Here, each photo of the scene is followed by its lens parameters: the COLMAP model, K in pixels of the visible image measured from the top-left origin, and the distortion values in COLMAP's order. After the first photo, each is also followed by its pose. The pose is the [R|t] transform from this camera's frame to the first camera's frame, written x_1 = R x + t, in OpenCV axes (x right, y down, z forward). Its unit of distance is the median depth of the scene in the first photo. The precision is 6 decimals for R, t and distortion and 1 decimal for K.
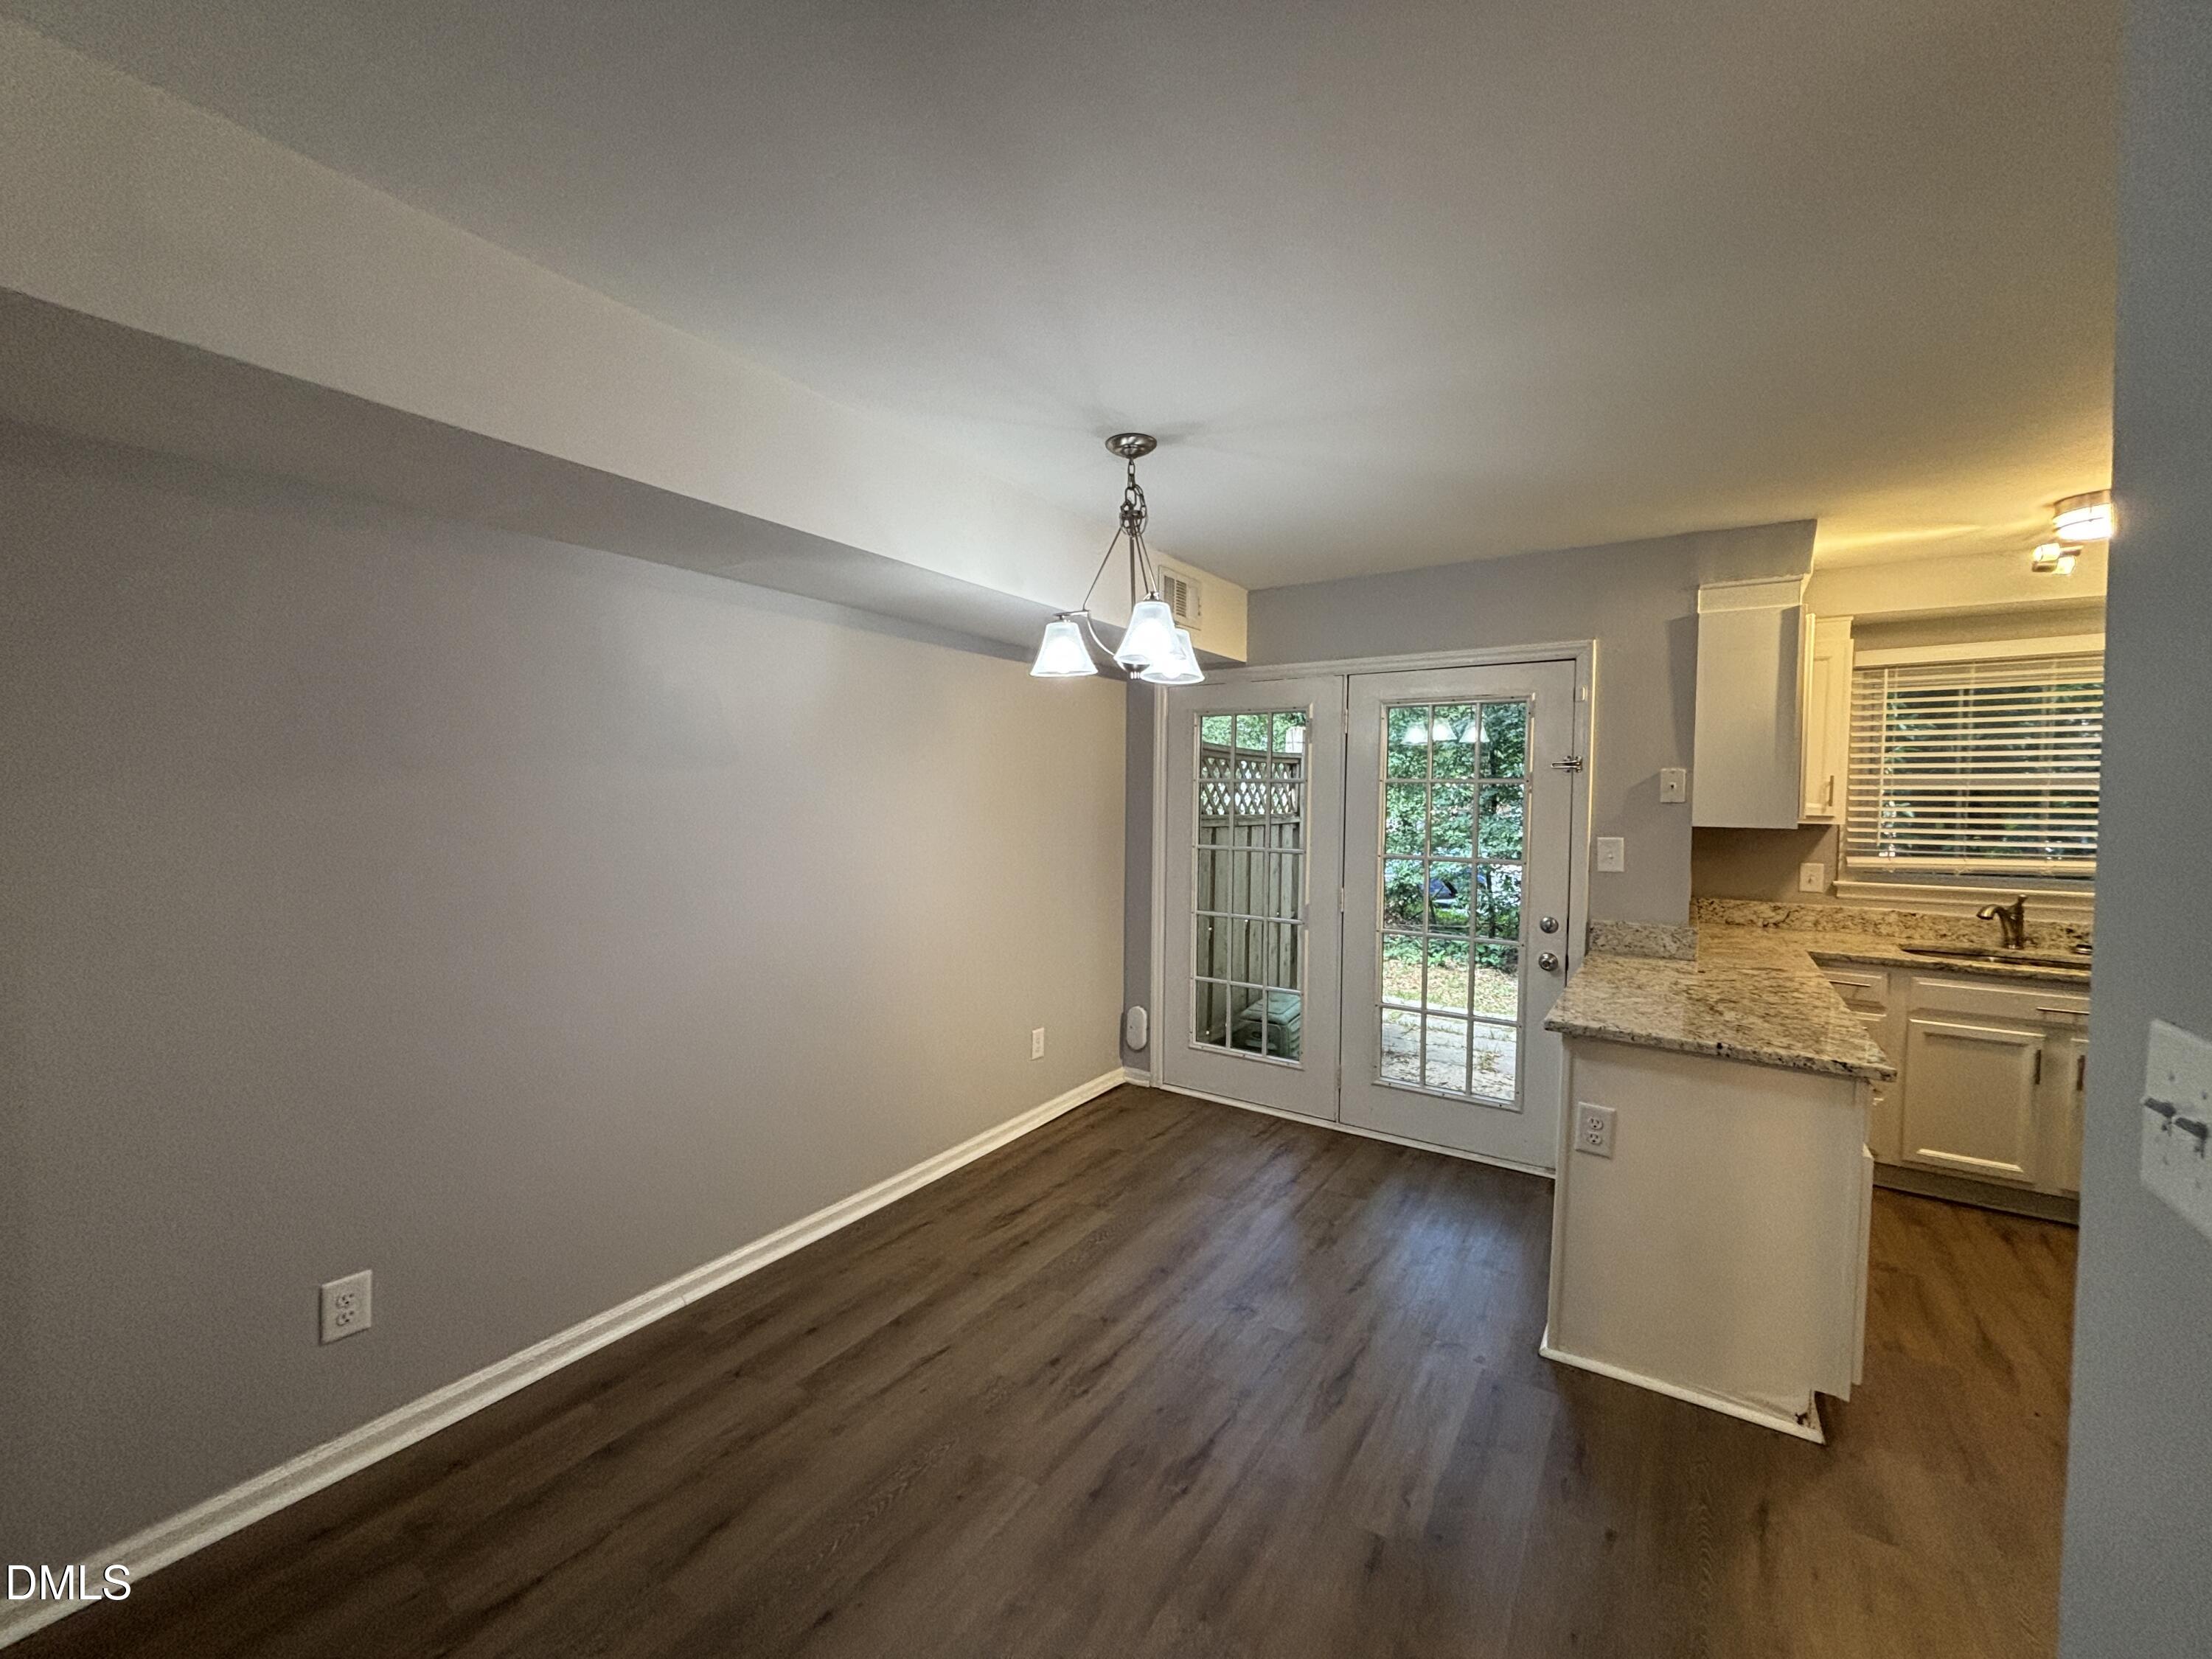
lens RADIAL K [[861.7, 0, 1073.0], [0, 861.7, 821.4], [0, 0, 1]] dist [0.000851, 0.000072]
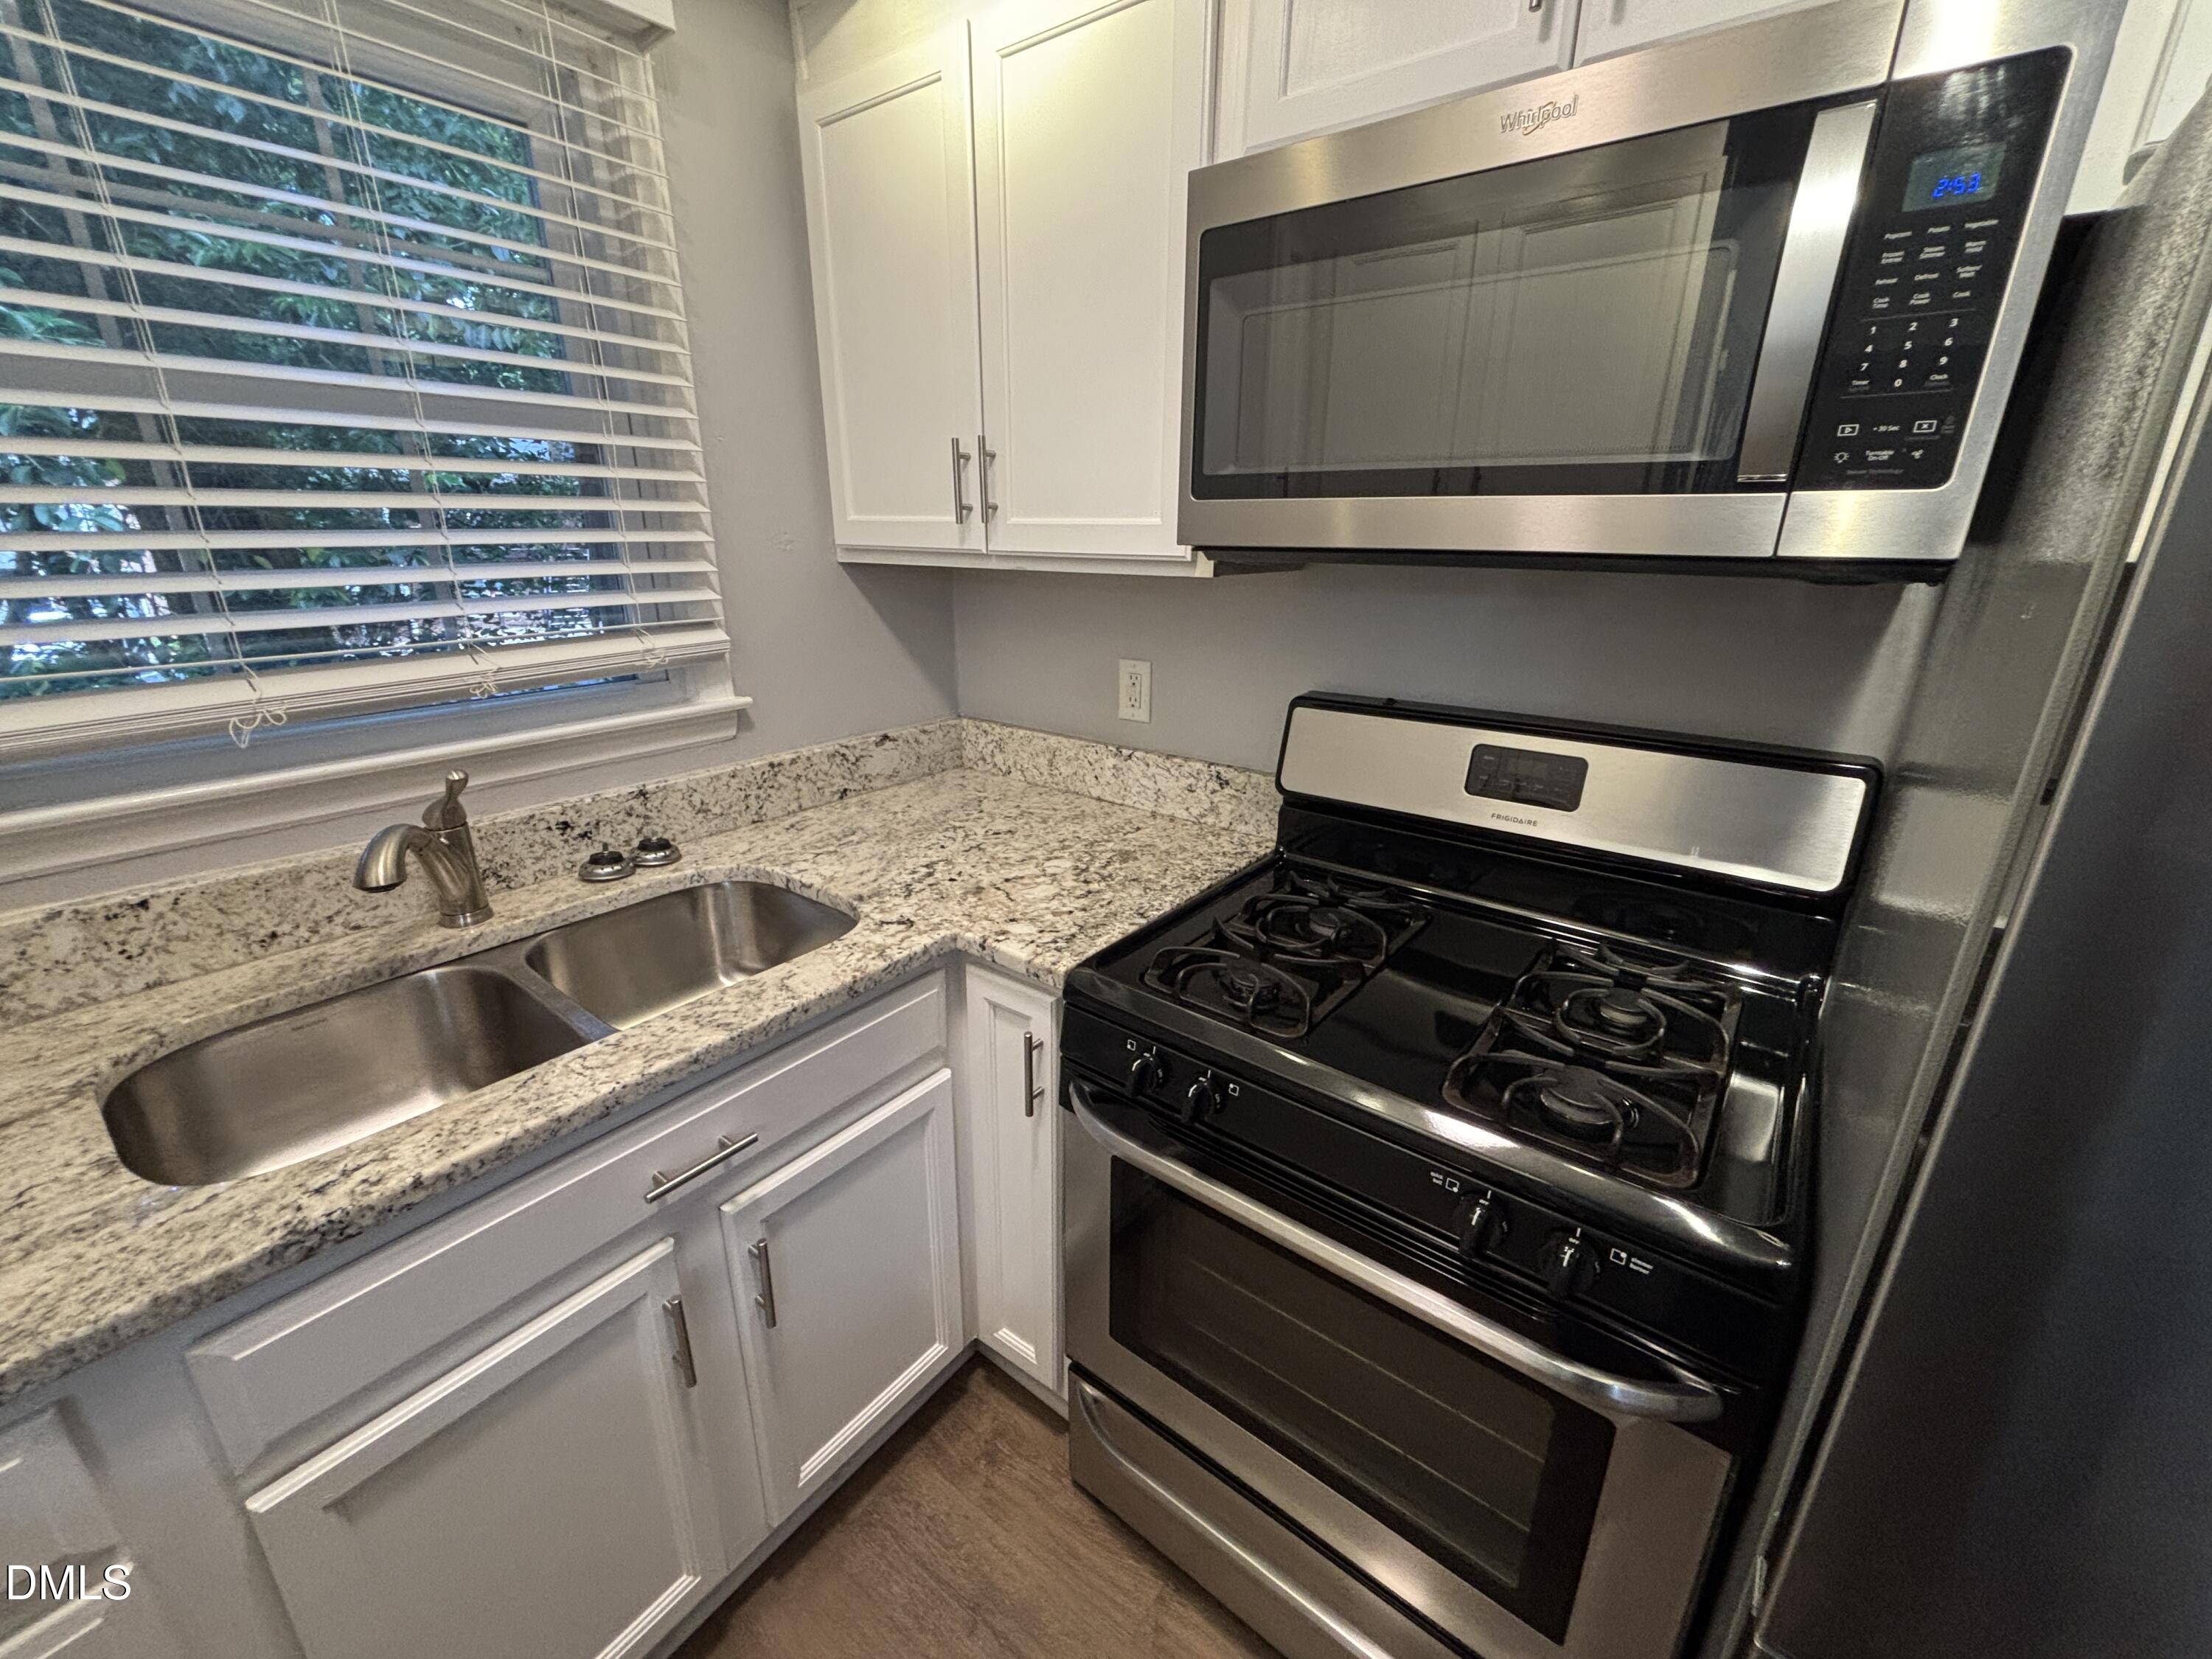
lens RADIAL K [[896.7, 0, 1101.7], [0, 896.7, 832.9], [0, 0, 1]] dist [0.003622, 0.000850]
pose [[0.035964, -0.329692, 0.943403, 0.785580], [0.034175, 0.943867, 0.328552, 0.006714], [-0.998769, 0.020425, 0.045213, 0.743168]]
